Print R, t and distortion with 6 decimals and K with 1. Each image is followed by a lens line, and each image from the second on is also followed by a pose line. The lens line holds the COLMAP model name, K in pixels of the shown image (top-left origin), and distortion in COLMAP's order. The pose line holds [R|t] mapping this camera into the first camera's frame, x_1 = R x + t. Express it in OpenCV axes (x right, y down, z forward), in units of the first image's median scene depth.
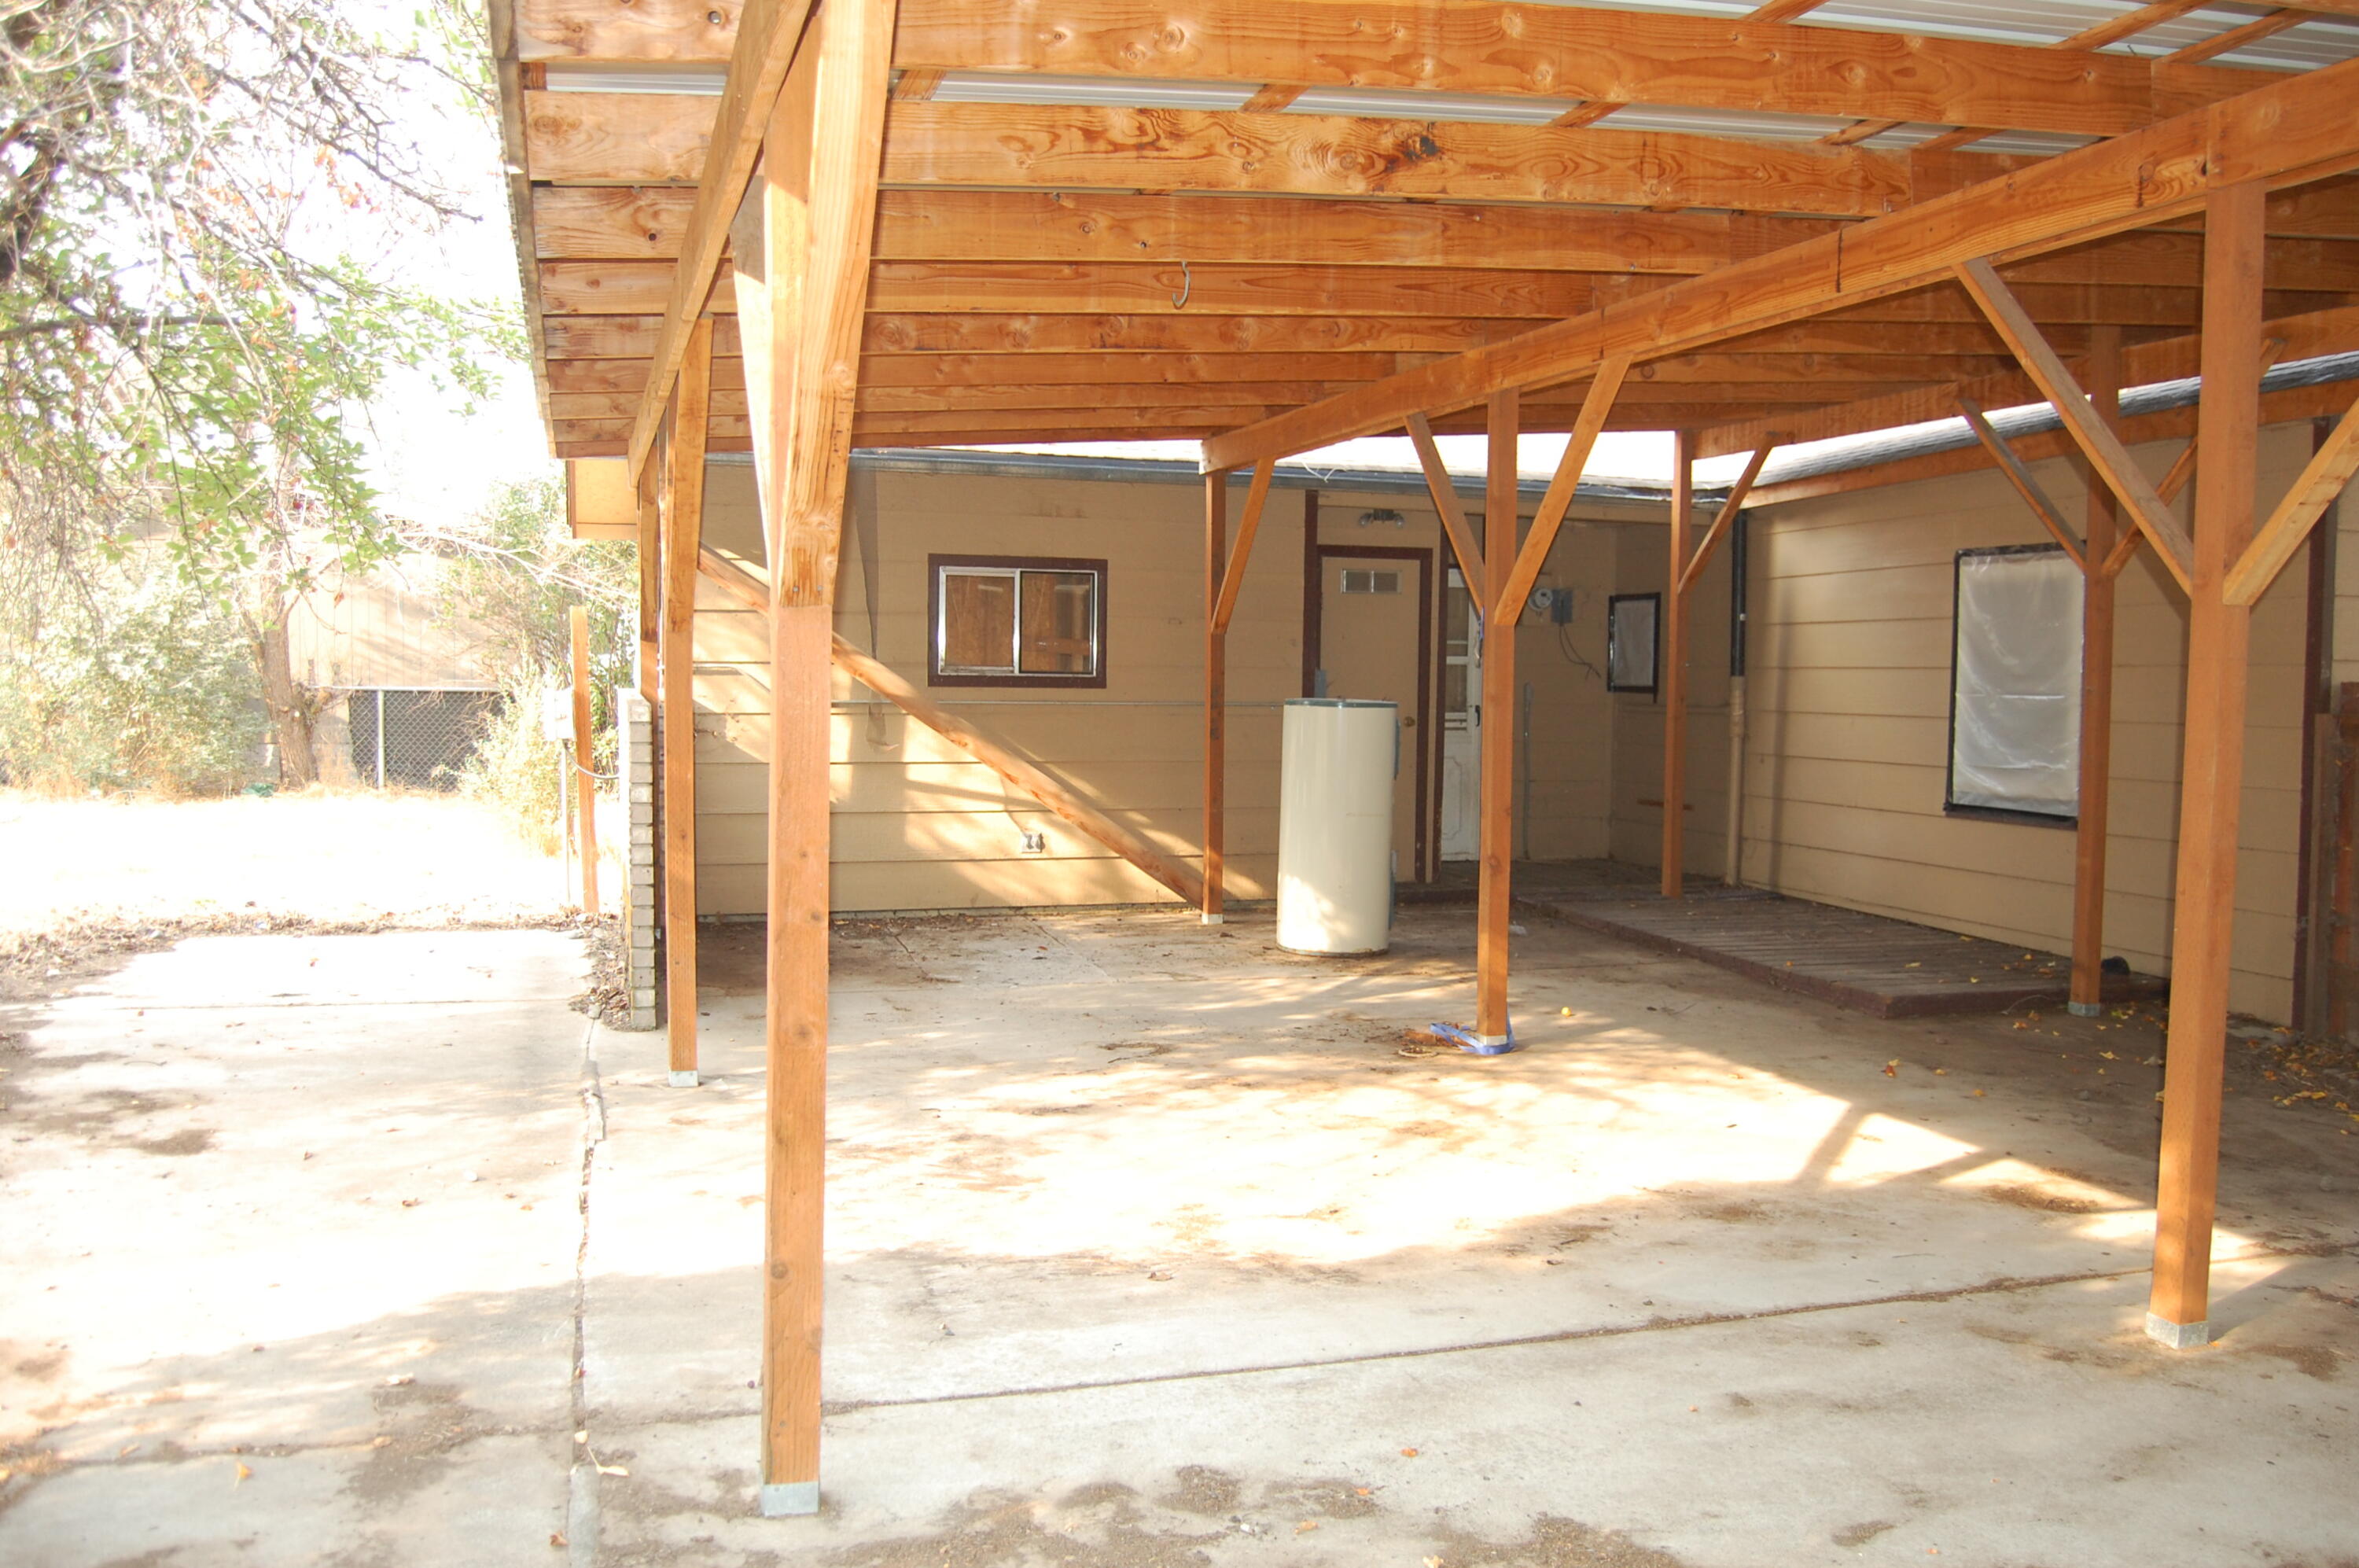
lens RADIAL K [[1848.9, 0, 1192.2], [0, 1848.9, 800.6], [0, 0, 1]] dist [-0.094154, 0.038440]
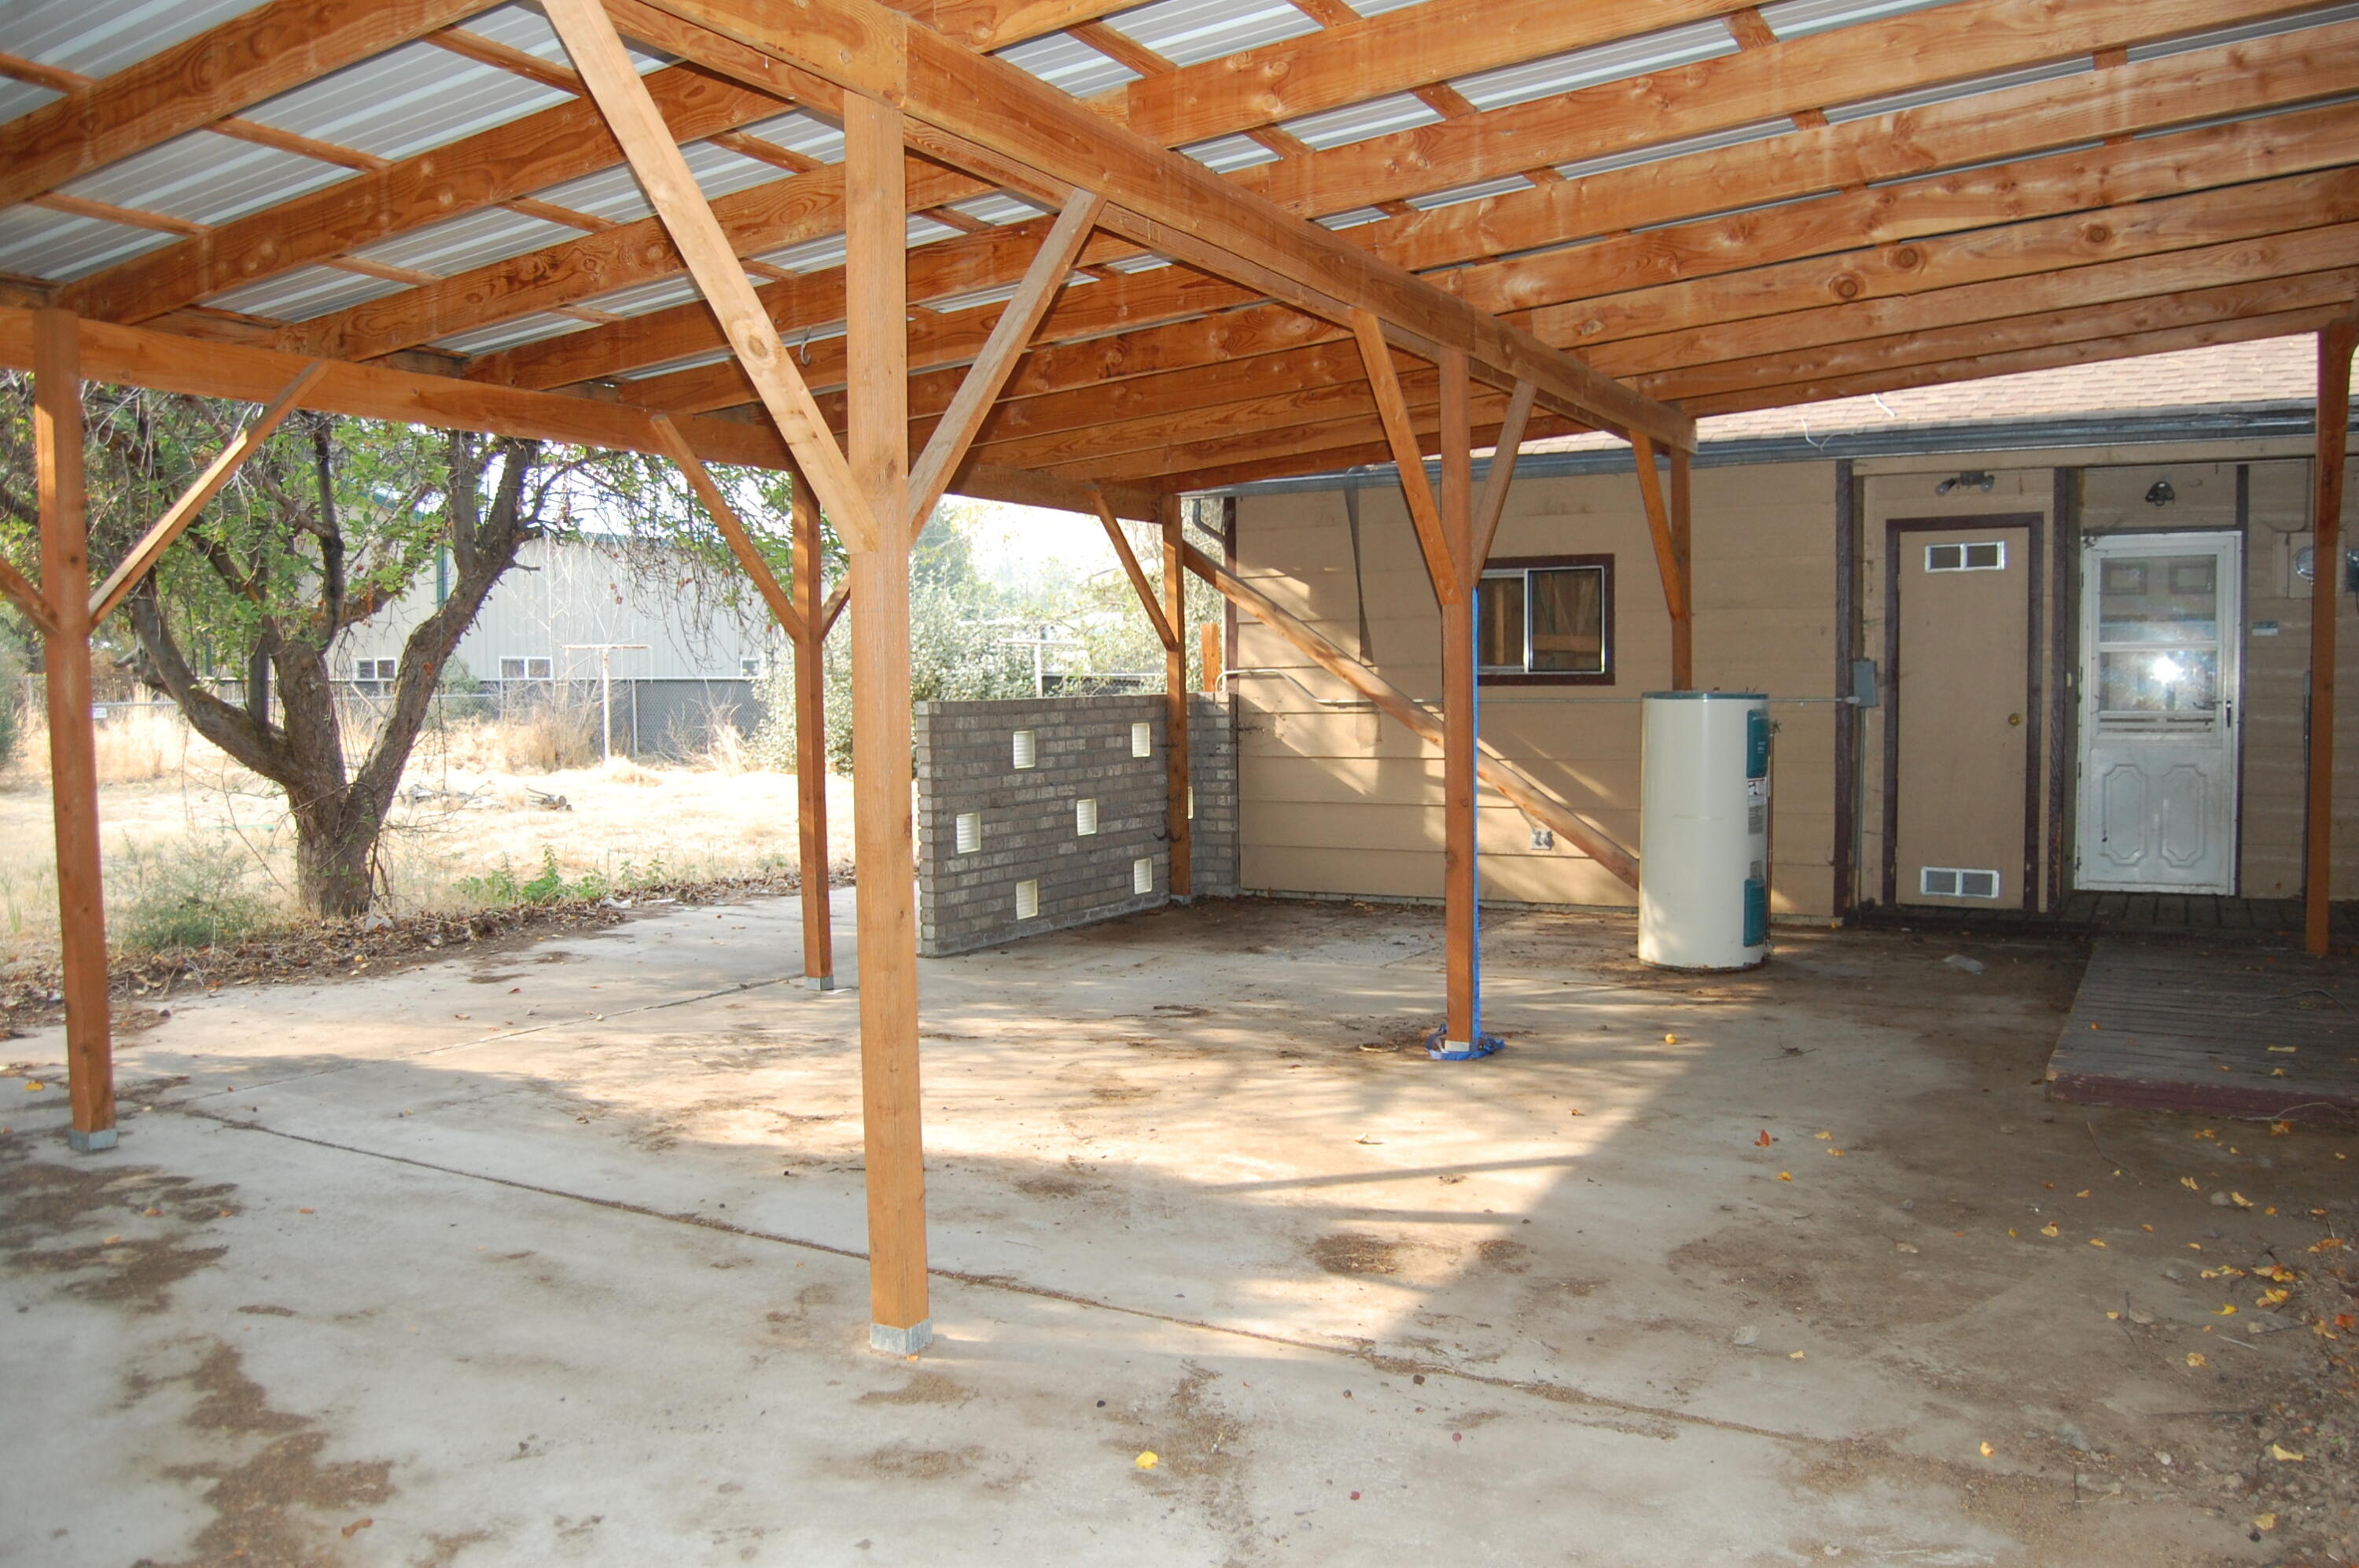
lens RADIAL K [[1848.9, 0, 1192.2], [0, 1848.9, 800.6], [0, 0, 1]] dist [-0.094154, 0.038440]
pose [[0.679201, 0.025140, -0.733521, 1.215114], [-0.032665, 0.999458, 0.004008, 0.008747], [0.733225, 0.021238, 0.679655, 0.414821]]
